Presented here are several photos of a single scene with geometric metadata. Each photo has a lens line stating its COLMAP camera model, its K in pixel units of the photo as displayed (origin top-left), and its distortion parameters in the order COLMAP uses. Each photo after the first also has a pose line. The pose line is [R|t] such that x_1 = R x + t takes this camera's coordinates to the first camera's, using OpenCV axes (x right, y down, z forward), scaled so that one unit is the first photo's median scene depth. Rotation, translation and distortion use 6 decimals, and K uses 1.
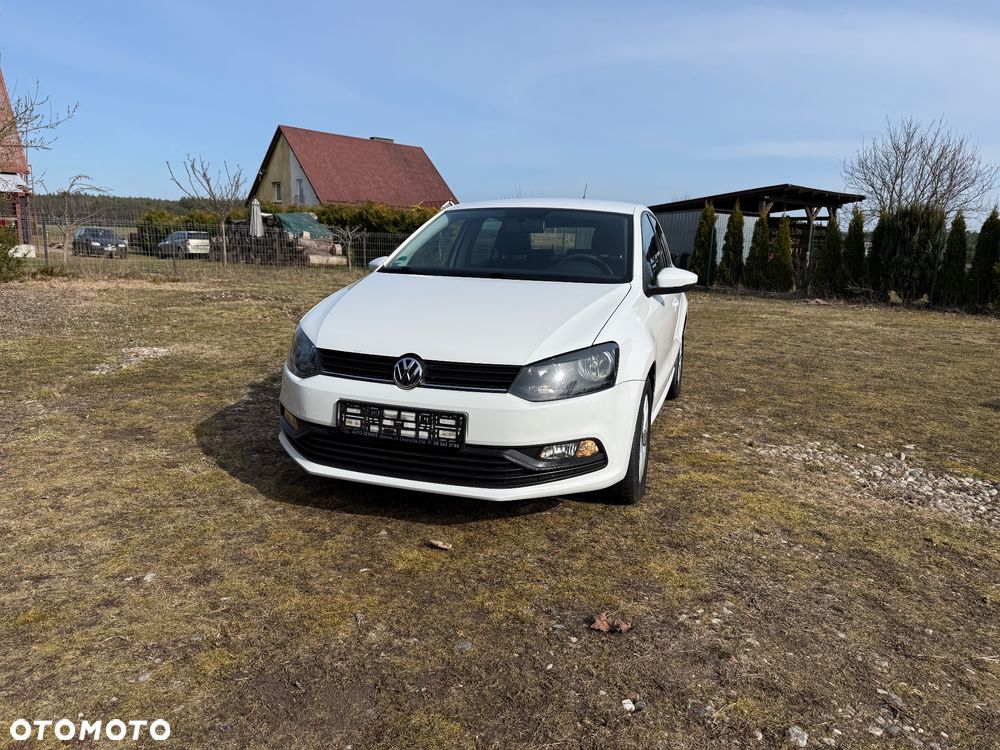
lens RADIAL K [[712.1, 0, 505.0], [0, 712.1, 373.3], [0, 0, 1]] dist [0.045239, -0.042416]
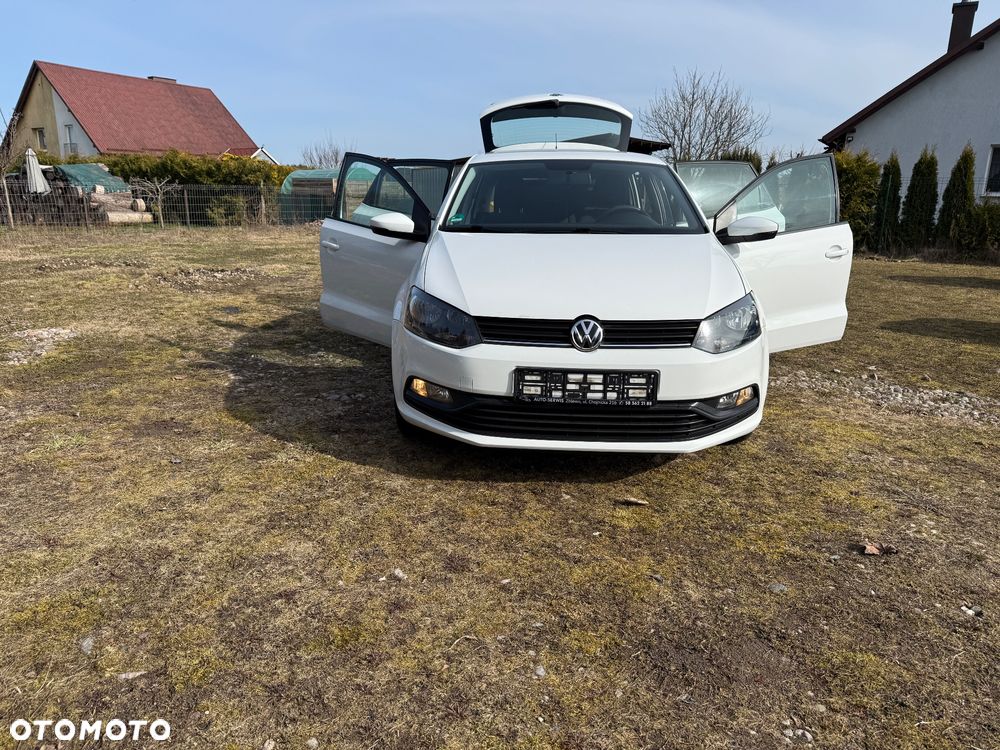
lens RADIAL K [[712.1, 0, 492.7], [0, 712.1, 370.8], [0, 0, 1]] dist [0.045239, -0.042416]
pose [[0.962828, -0.085566, 0.256205, -0.333241], [0.068689, 0.994880, 0.074129, -0.021572], [-0.261236, -0.053775, 0.963776, 0.049934]]
